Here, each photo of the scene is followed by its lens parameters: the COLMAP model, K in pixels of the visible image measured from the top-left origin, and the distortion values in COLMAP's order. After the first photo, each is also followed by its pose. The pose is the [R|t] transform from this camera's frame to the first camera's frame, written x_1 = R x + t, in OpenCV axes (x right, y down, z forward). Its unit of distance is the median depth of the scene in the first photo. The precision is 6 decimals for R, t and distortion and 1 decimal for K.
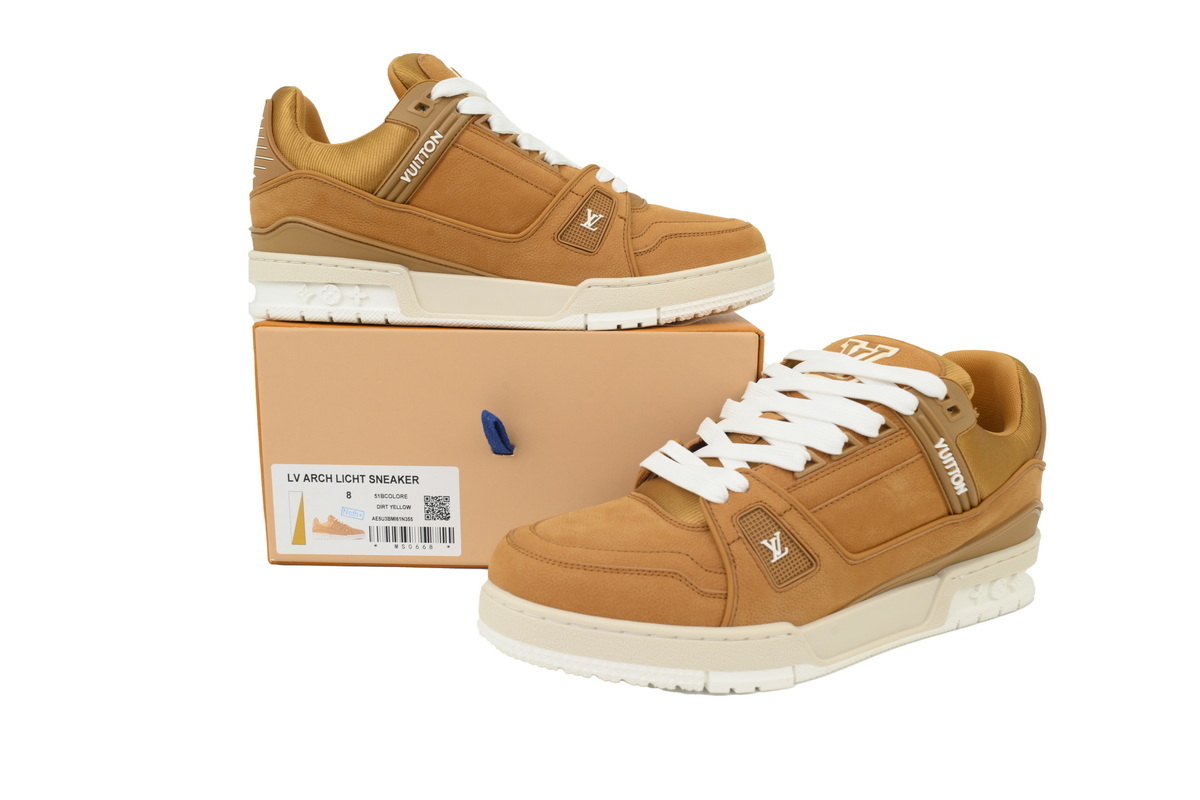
lens RADIAL K [[900.6, 0, 600.0], [0, 900.6, 400.0], [0, 0, 1]] dist [0.000209, 0.000715]
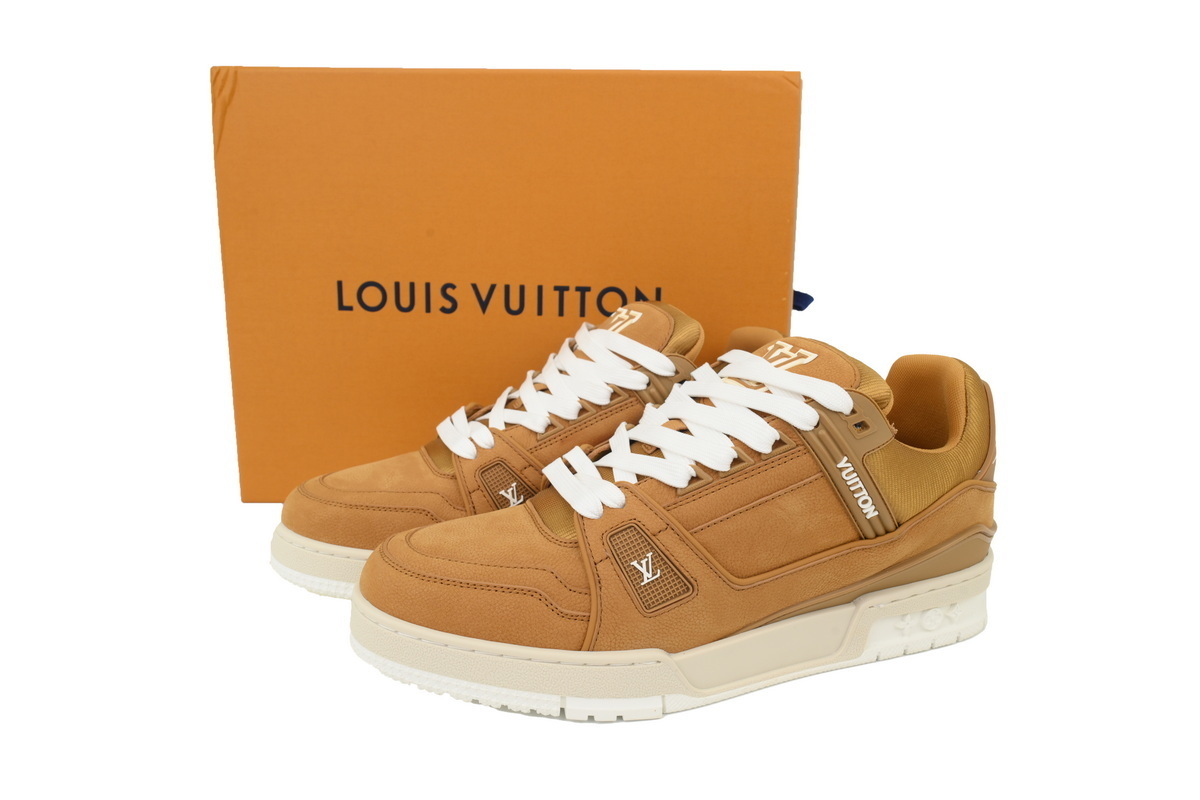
lens RADIAL K [[900.6, 0, 600.0], [0, 900.6, 400.0], [0, 0, 1]] dist [0.000209, 0.000715]
pose [[0.991499, 0.025936, -0.127499, 0.259046], [-0.021608, 0.999146, 0.035211, -0.043356], [0.128304, -0.032157, 0.991213, 0.071241]]
